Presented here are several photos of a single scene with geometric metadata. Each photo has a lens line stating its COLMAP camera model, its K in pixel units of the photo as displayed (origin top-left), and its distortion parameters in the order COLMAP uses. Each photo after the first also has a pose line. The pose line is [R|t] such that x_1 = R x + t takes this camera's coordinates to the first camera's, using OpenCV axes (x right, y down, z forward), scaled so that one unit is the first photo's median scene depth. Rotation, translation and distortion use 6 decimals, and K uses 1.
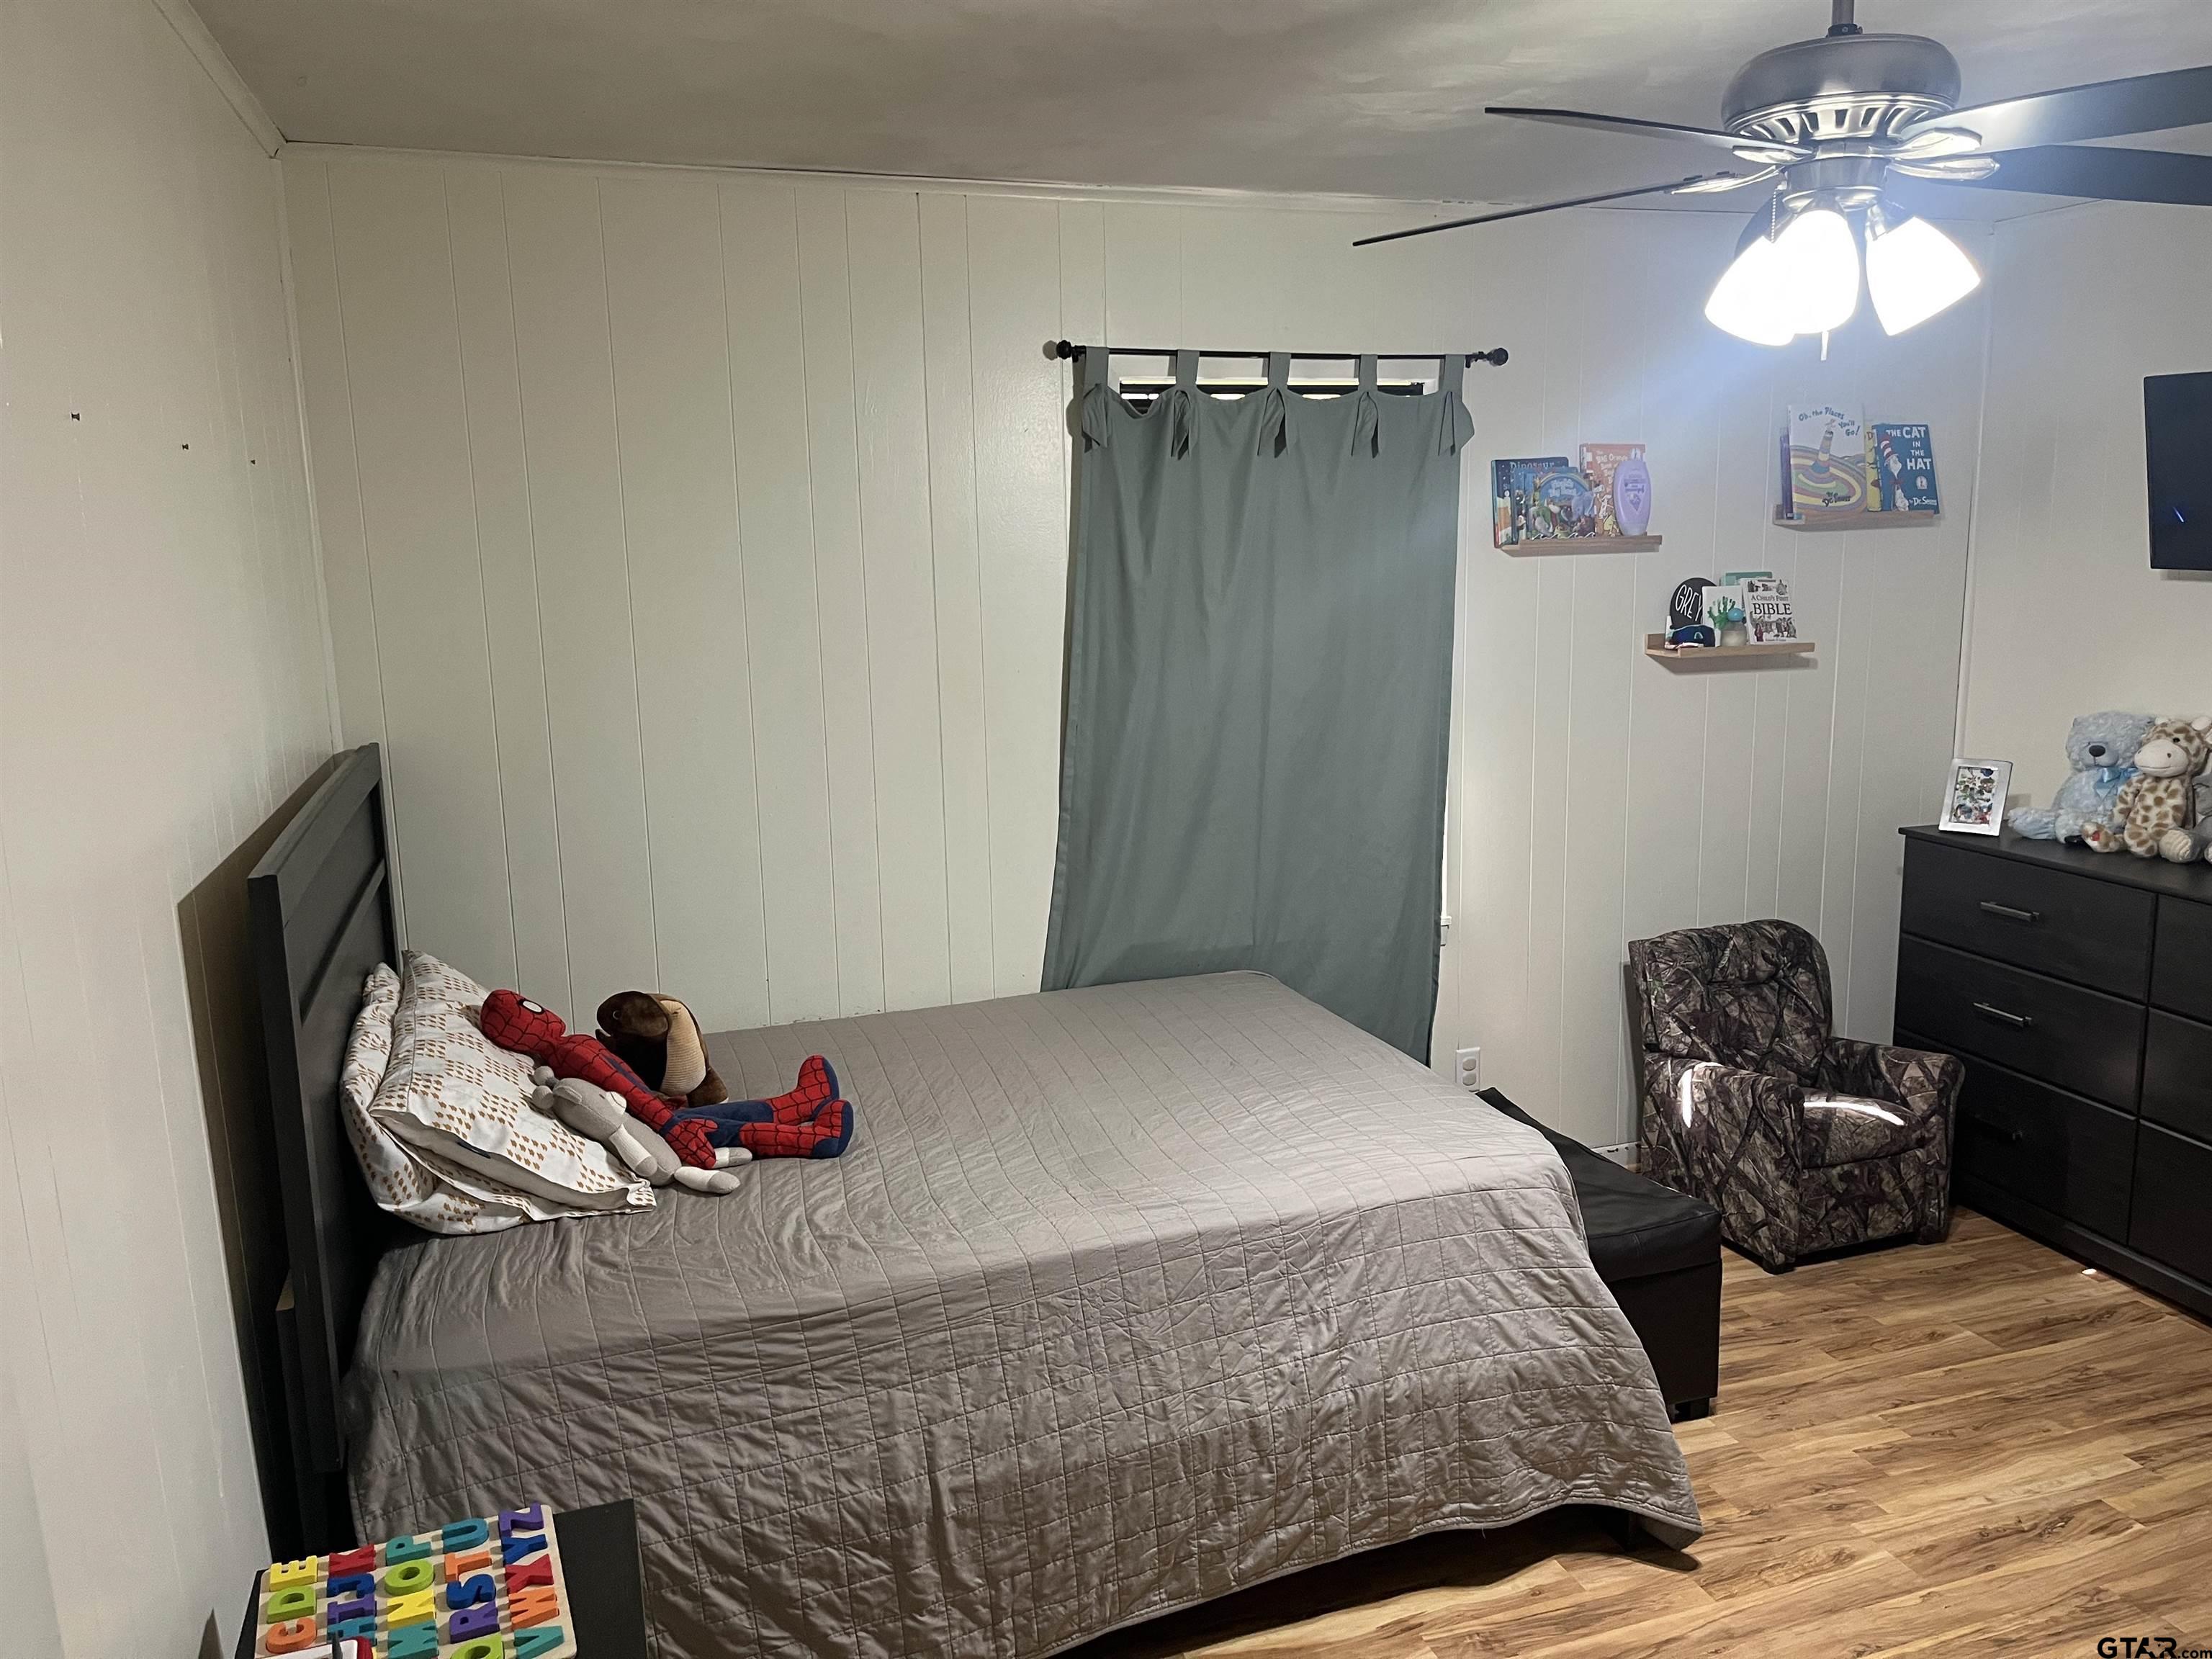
lens RADIAL K [[1683.6, 0, 1121.5], [0, 1683.6, 829.8], [0, 0, 1]] dist [0.067811, -0.075387]
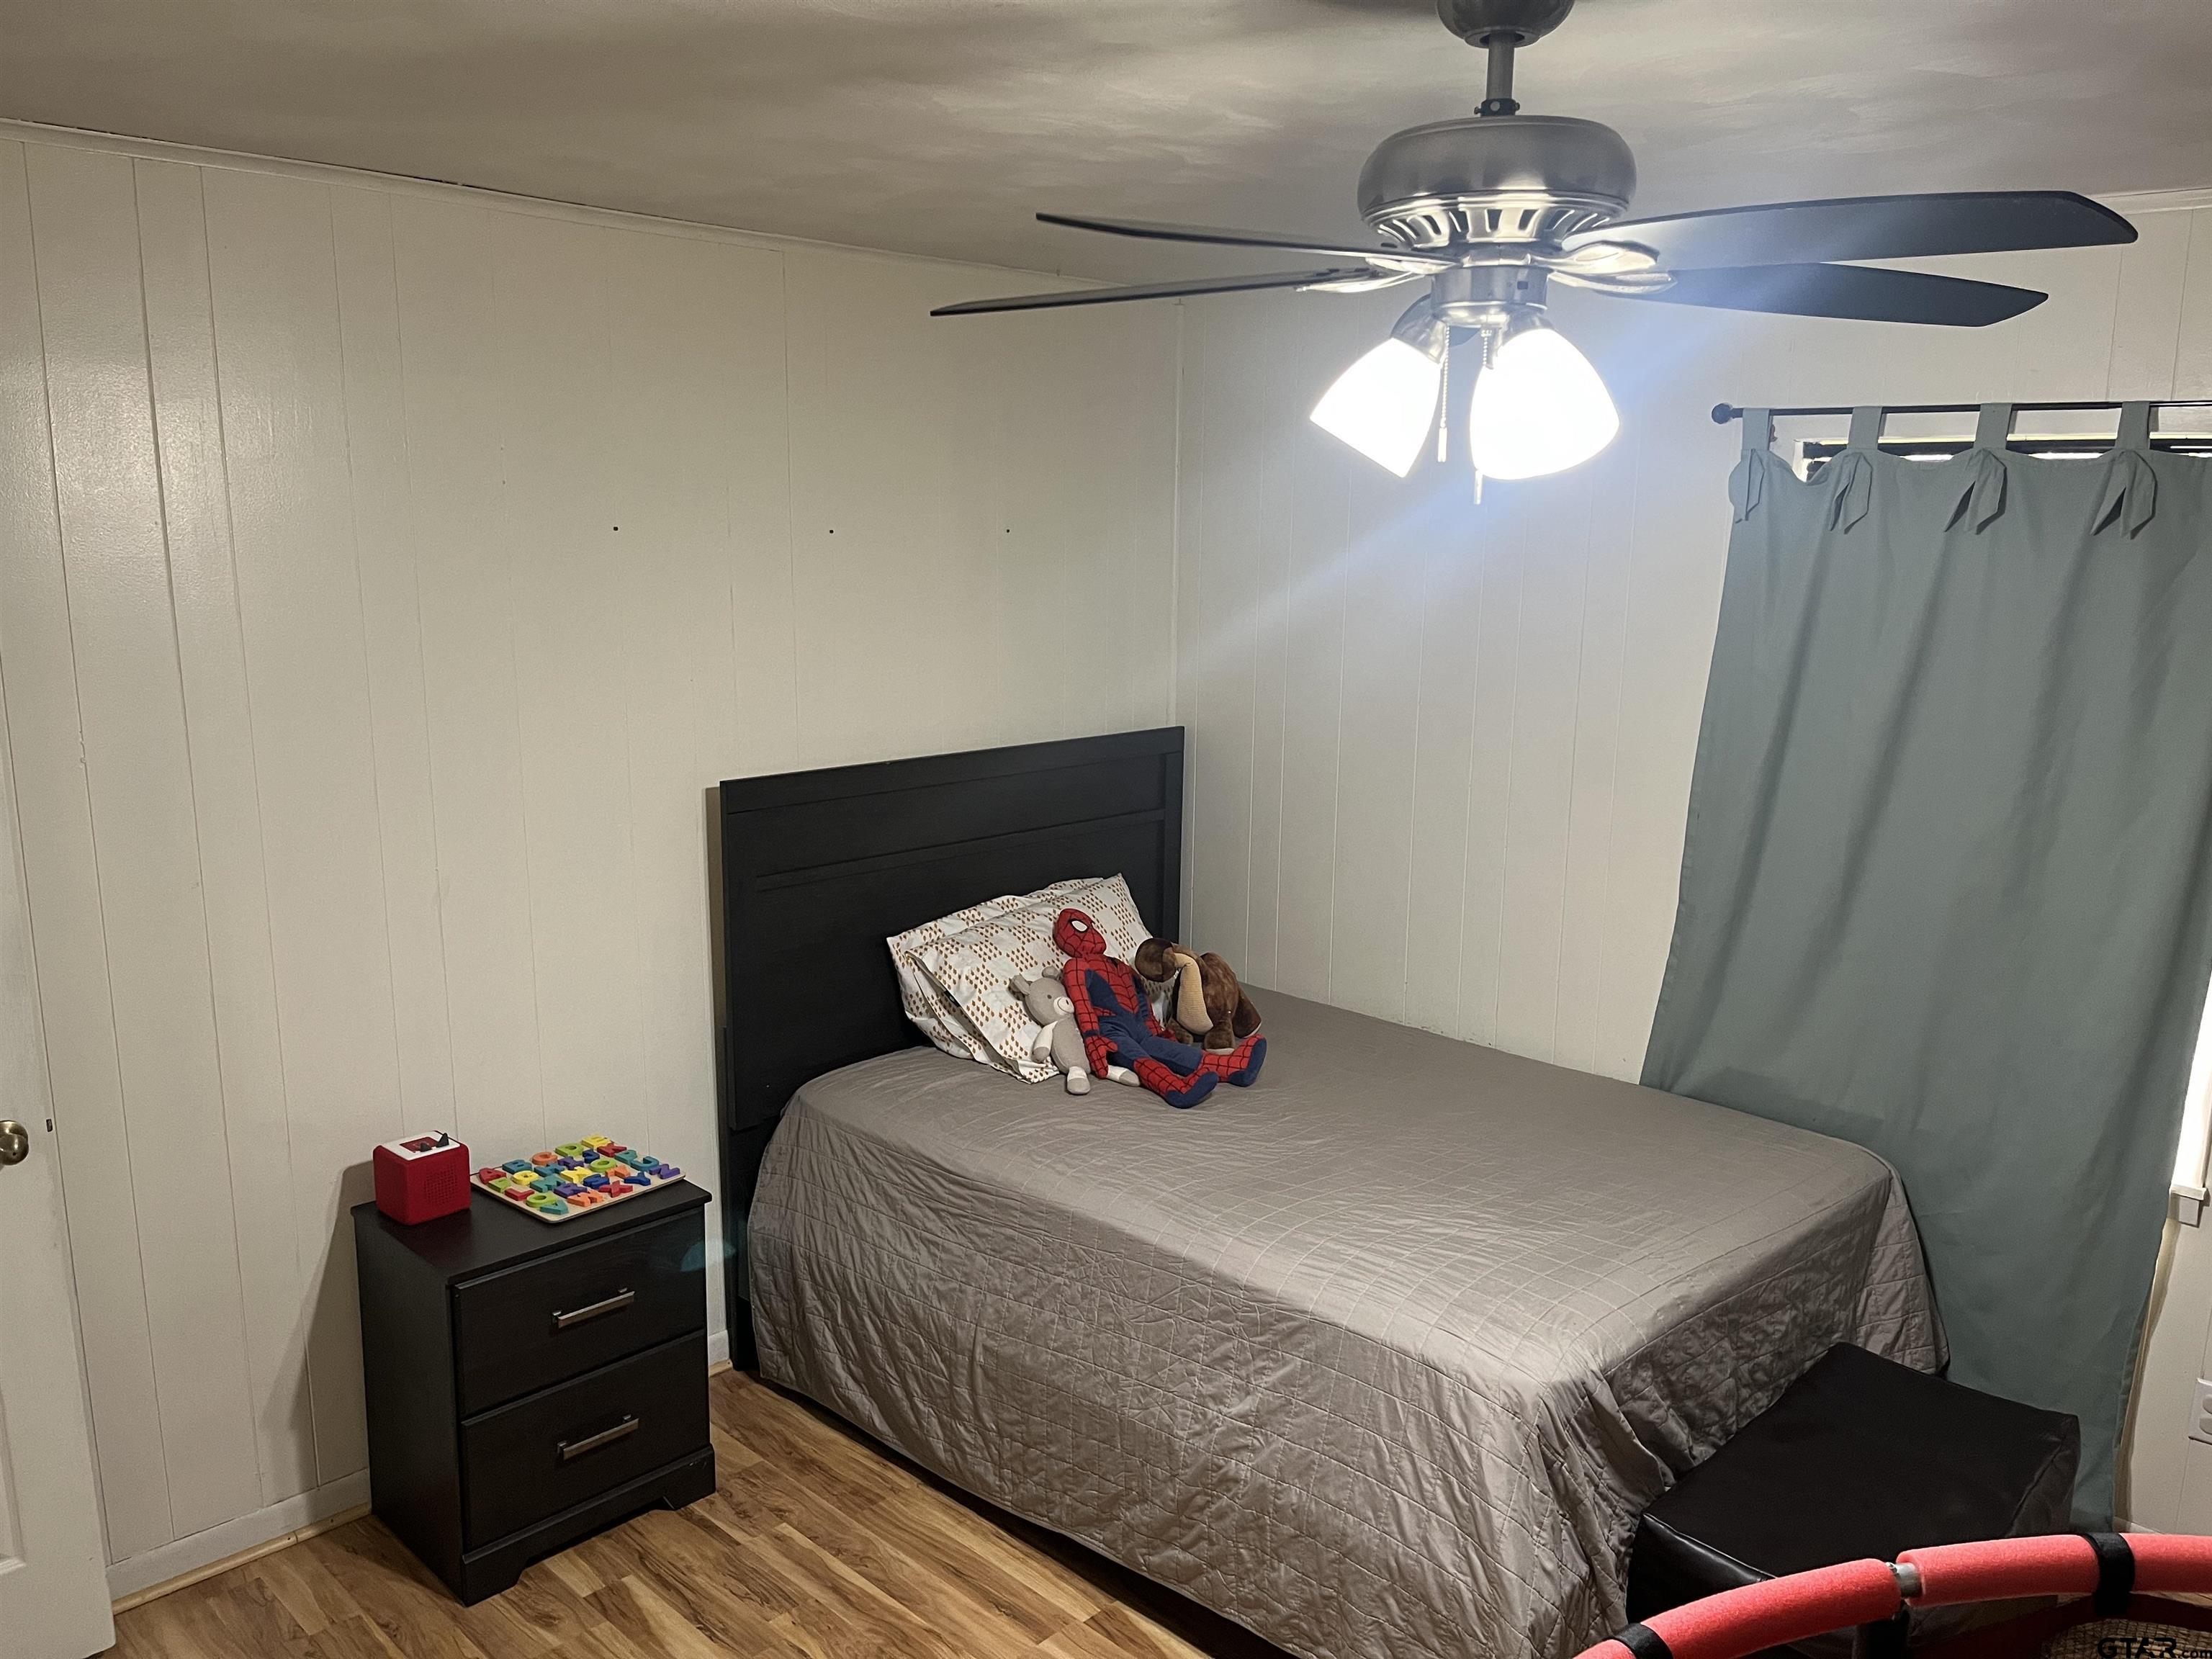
lens RADIAL K [[1683.6, 0, 1121.5], [0, 1683.6, 829.8], [0, 0, 1]] dist [0.067811, -0.075387]
pose [[0.458060, 0.197698, -0.866658, 0.921084], [-0.180191, 0.975365, 0.127258, -0.166942], [0.870467, 0.097873, 0.482399, 0.397792]]
